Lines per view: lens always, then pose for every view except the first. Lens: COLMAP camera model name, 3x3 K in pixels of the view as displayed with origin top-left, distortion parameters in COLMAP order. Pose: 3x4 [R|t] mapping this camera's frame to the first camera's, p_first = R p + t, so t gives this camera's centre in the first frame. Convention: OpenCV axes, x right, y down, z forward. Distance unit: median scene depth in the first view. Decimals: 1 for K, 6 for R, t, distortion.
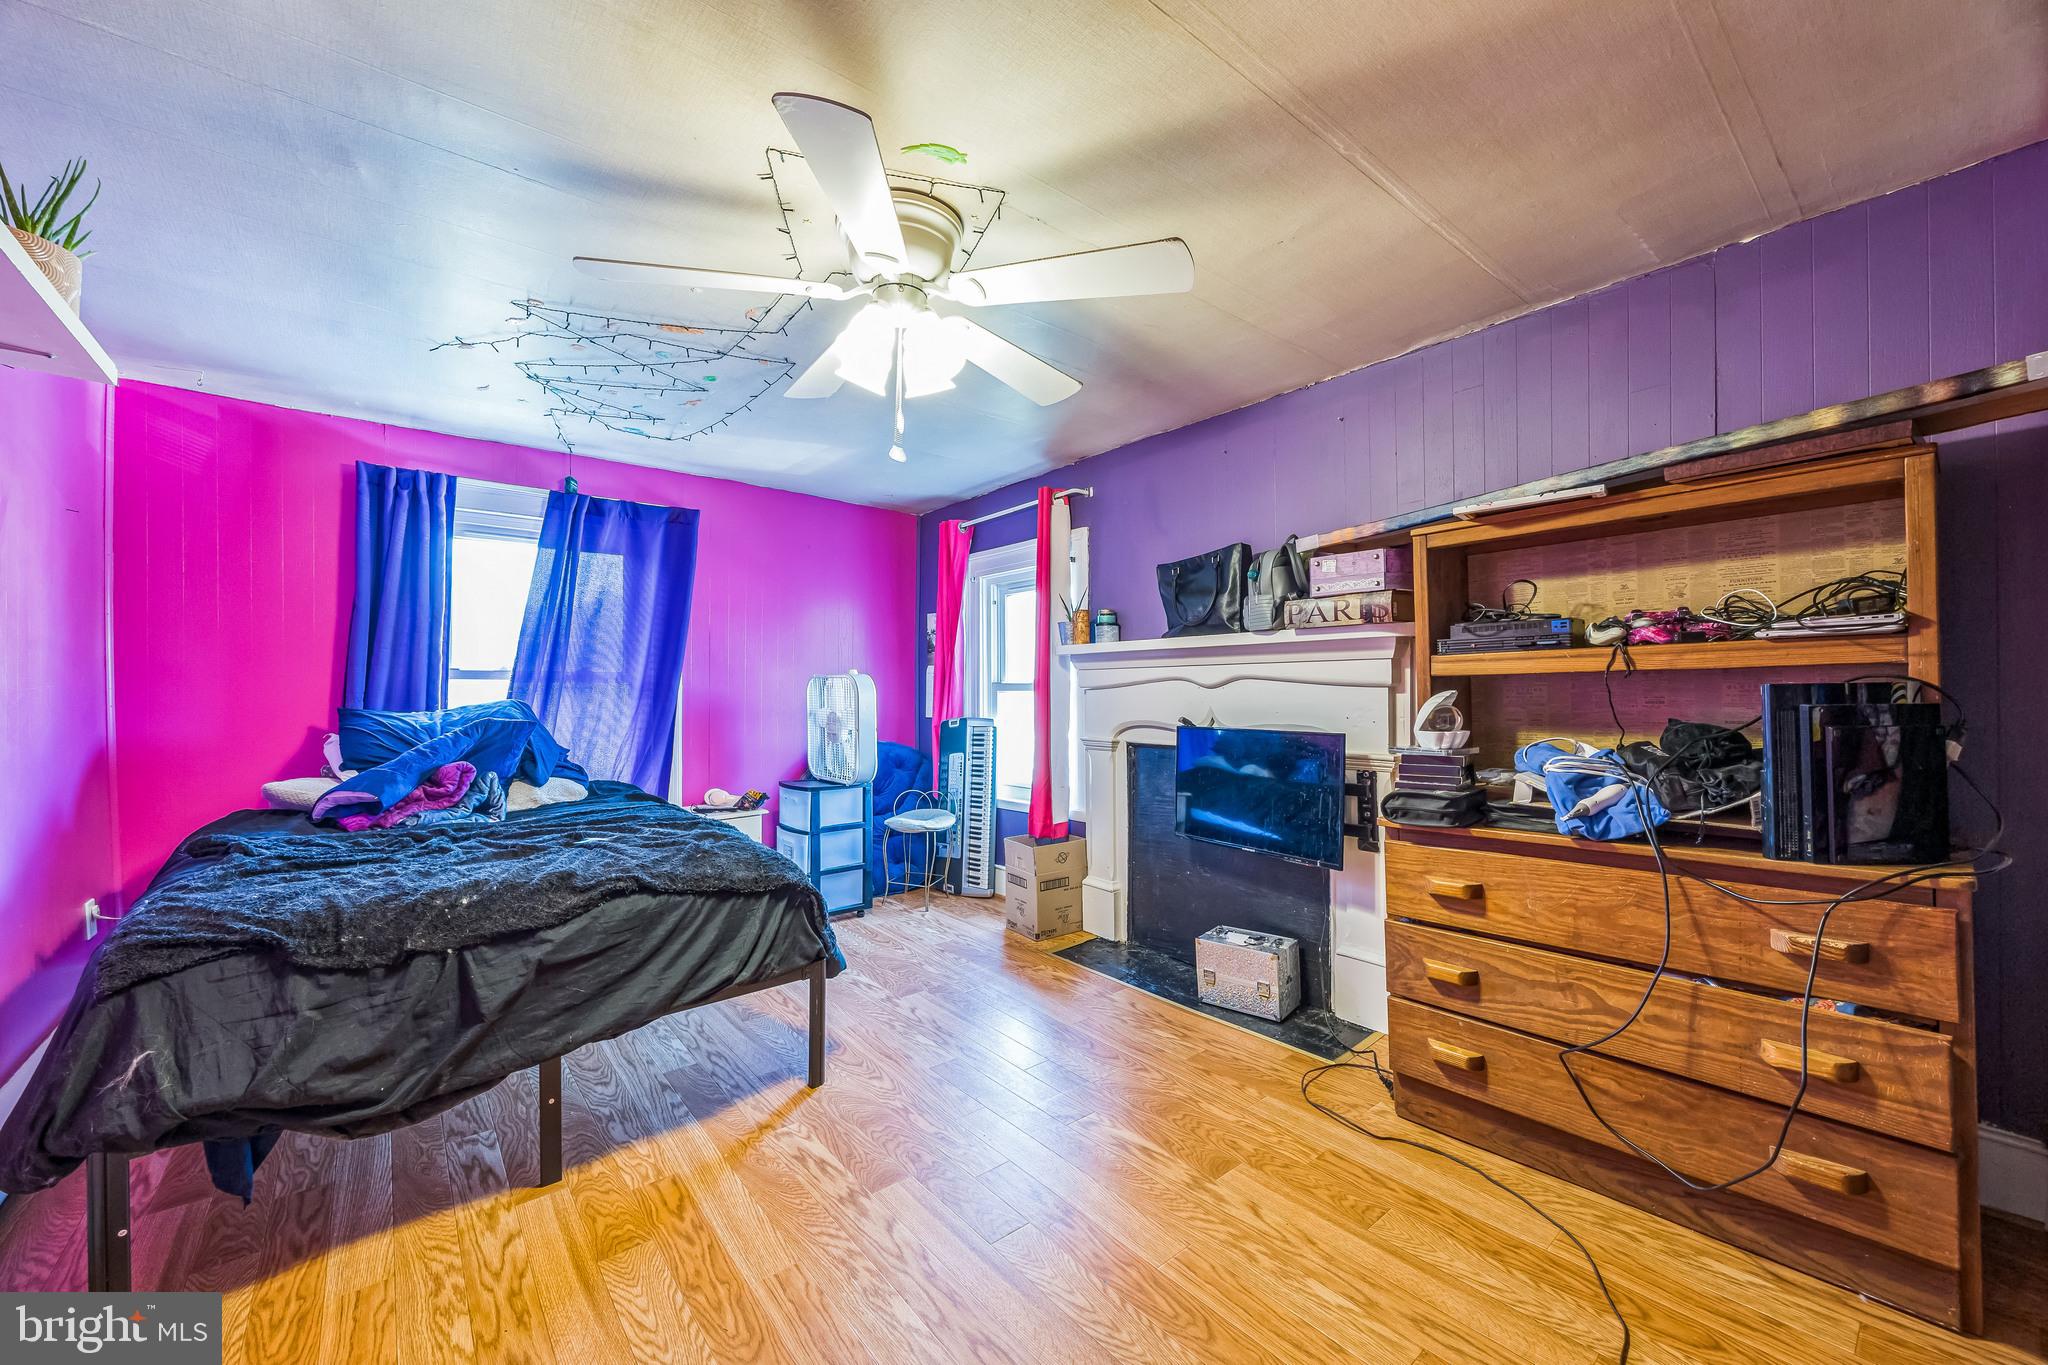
lens RADIAL K [[799.7, 0, 1034.3], [0, 799.7, 688.1], [0, 0, 1]] dist [-0.002759, -0.001156]
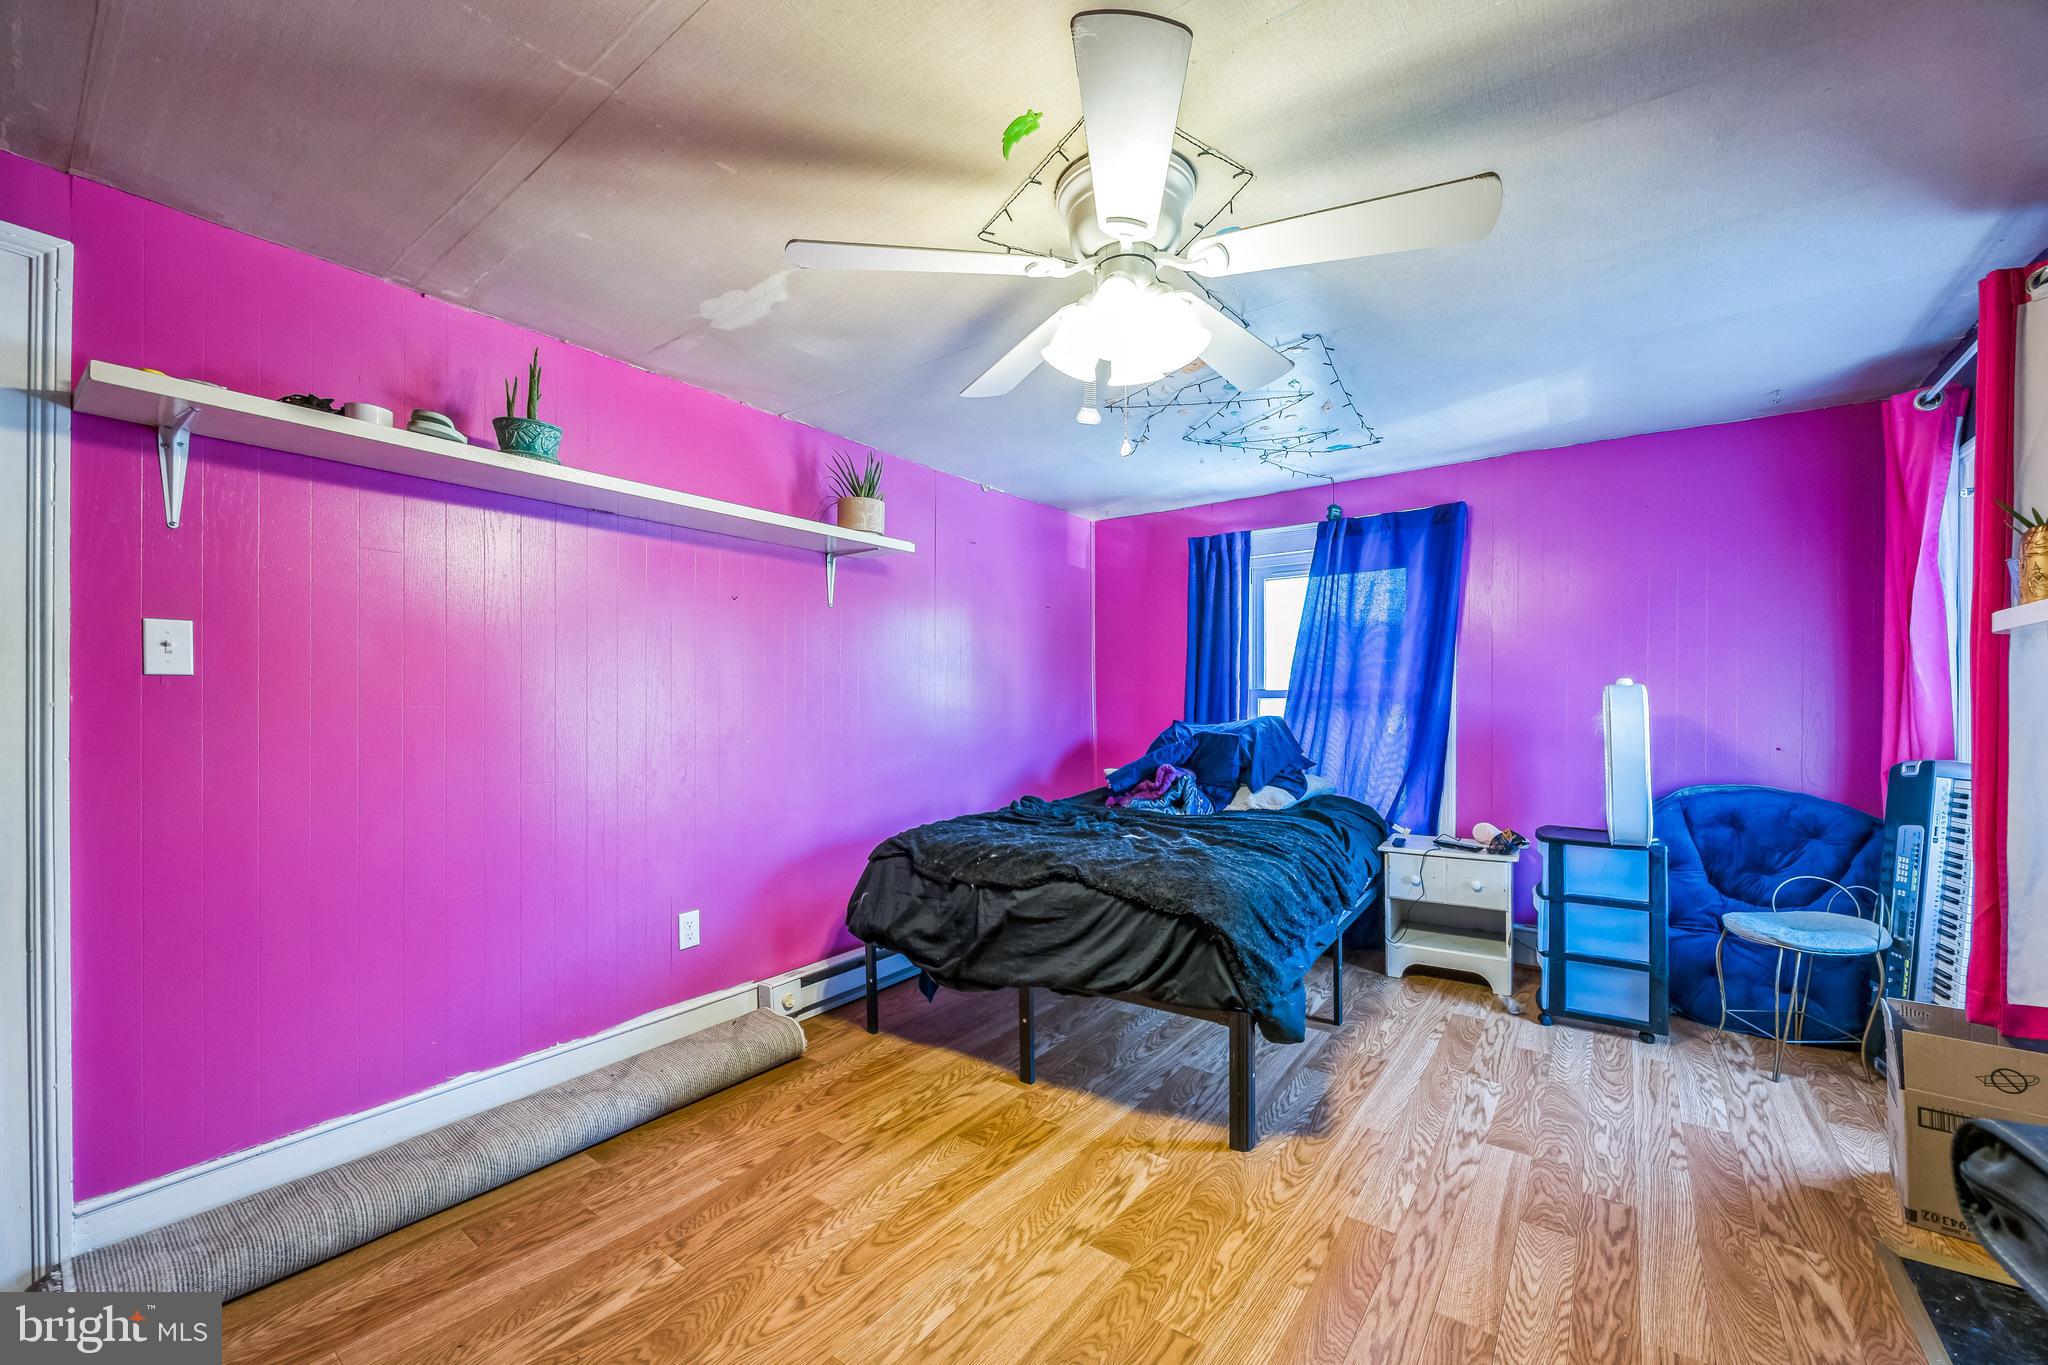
lens RADIAL K [[799.7, 0, 1017.3], [0, 799.7, 704.0], [0, 0, 1]] dist [-0.002759, -0.001156]
pose [[0.221609, -0.000080, -0.975136, 0.413415], [0.005988, 0.999981, 0.001278, -0.006312], [0.975117, -0.006123, 0.221605, 0.418721]]
